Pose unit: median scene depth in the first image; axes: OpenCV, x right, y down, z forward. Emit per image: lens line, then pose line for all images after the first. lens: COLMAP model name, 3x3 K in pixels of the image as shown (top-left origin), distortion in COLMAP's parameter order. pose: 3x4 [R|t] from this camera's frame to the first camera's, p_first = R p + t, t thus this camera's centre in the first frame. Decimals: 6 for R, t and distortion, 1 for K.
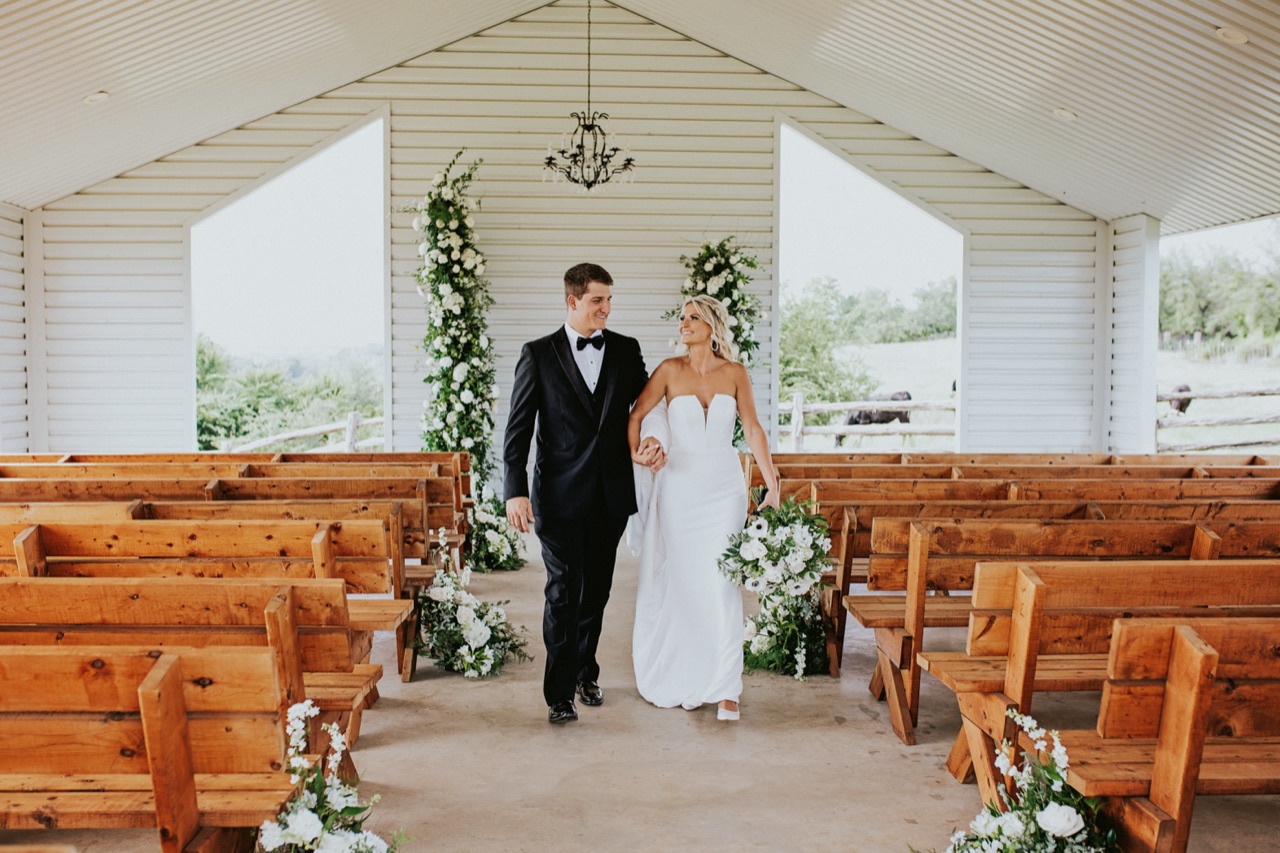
lens RADIAL K [[1316.9, 0, 645.3], [0, 1316.9, 439.2], [0, 0, 1]] dist [-0.034127, 0.000000]
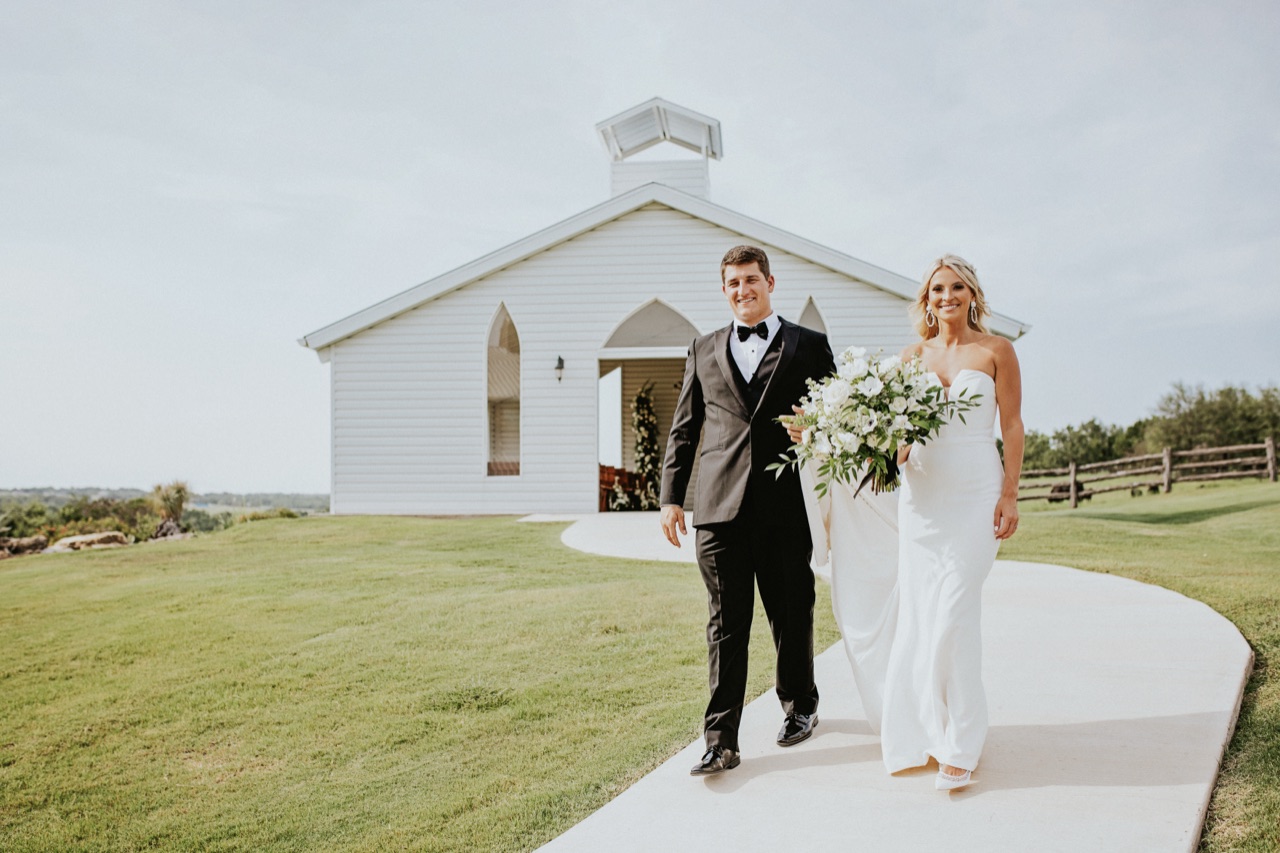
lens RADIAL K [[1232.1, 0, 642.2], [0, 1232.1, 428.0], [0, 0, 1]] dist [-0.027570, 0.000000]
pose [[0.988917, -0.009416, -0.148169, 0.311968], [-0.008377, 0.992858, -0.119006, 0.259345], [0.148231, 0.118928, 0.981776, -2.082645]]
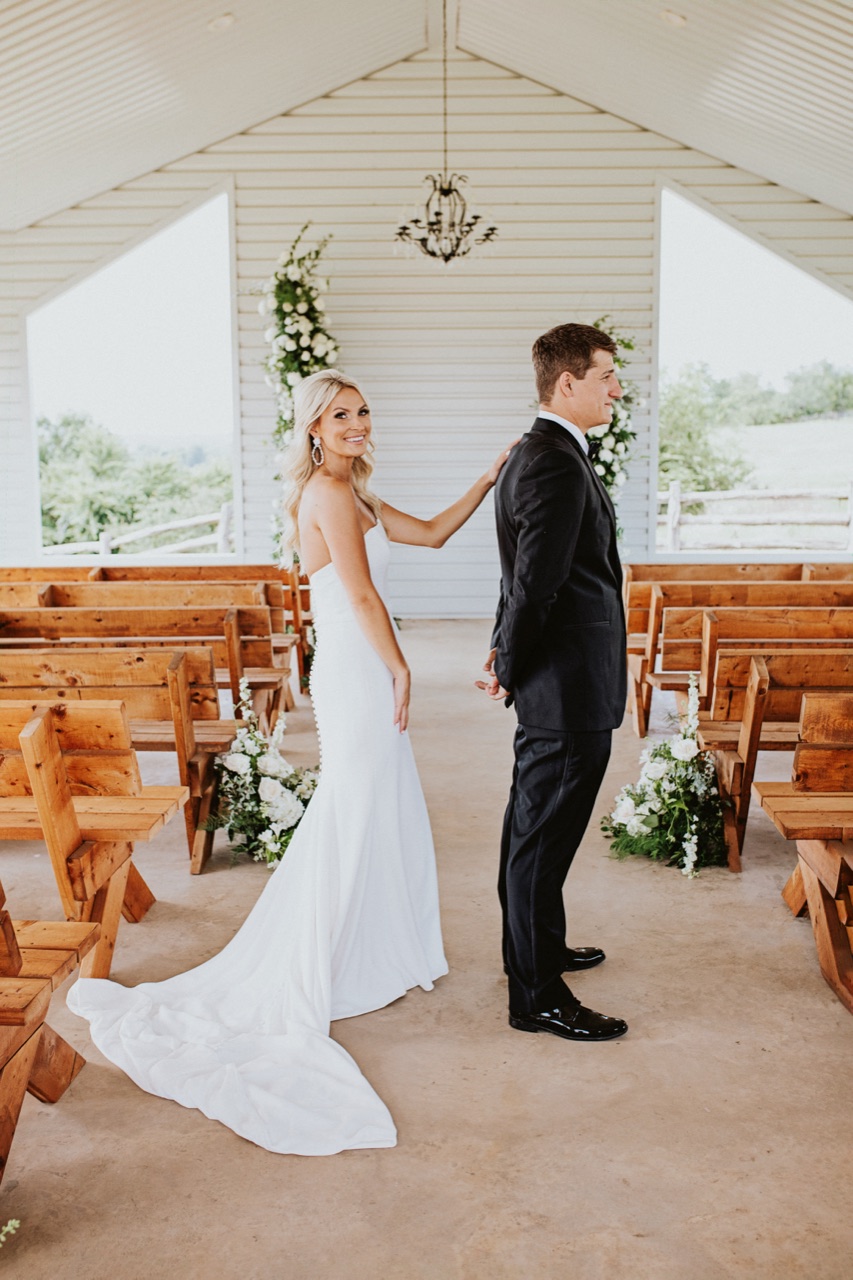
lens RADIAL K [[1232.1, 0, 419.6], [0, 1232.1, 627.2], [0, 0, 1]] dist [-0.027570, 0.000000]
pose [[0.996456, 0.001722, -0.084101, 0.011608], [0.005622, 0.996191, 0.087015, -0.019531], [0.083931, -0.087179, 0.992651, 0.175418]]
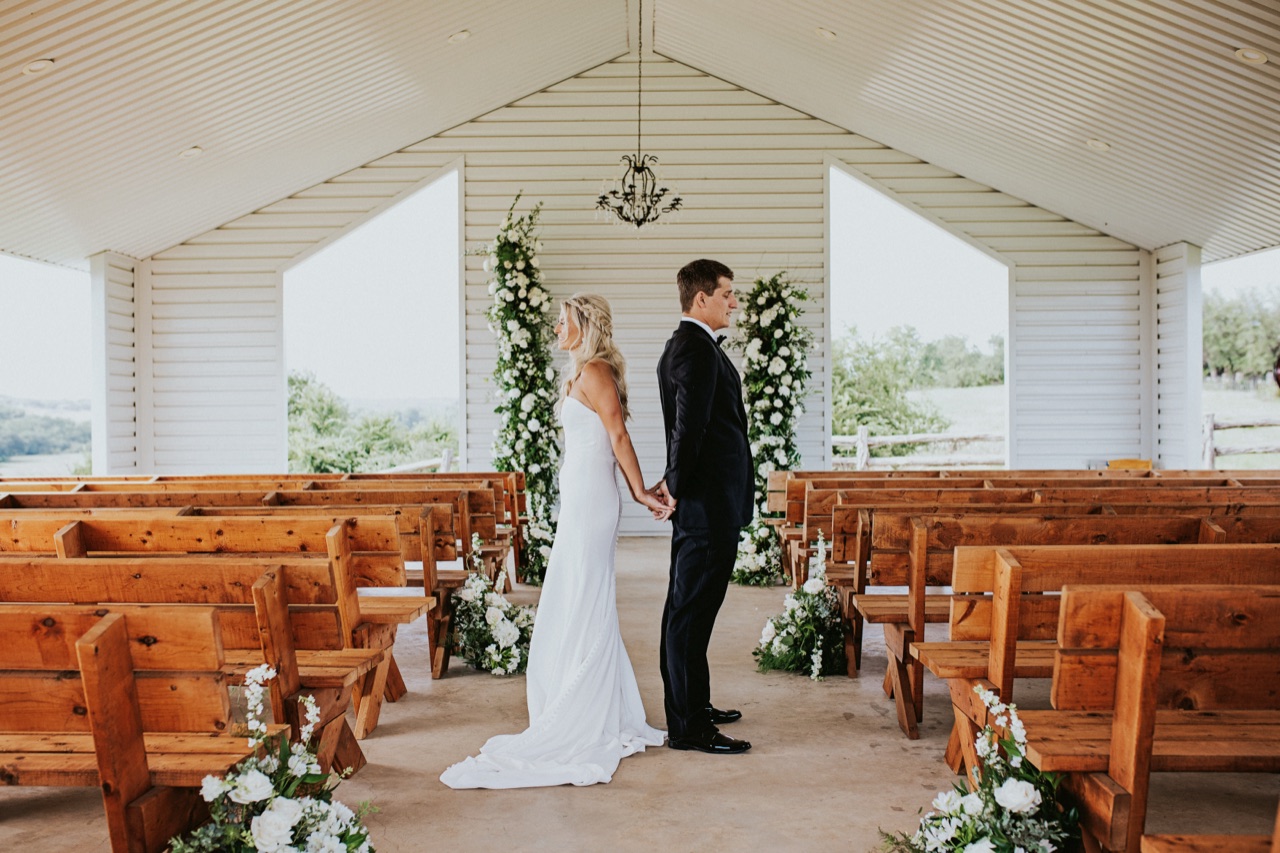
lens RADIAL K [[1232.1, 0, 638.5], [0, 1232.1, 418.5], [0, 0, 1]] dist [-0.027570, 0.000000]
pose [[0.996781, -0.010667, -0.079461, 0.037340], [0.006603, 0.998665, -0.051239, 0.018382], [0.079901, 0.050549, 0.995520, 0.017553]]
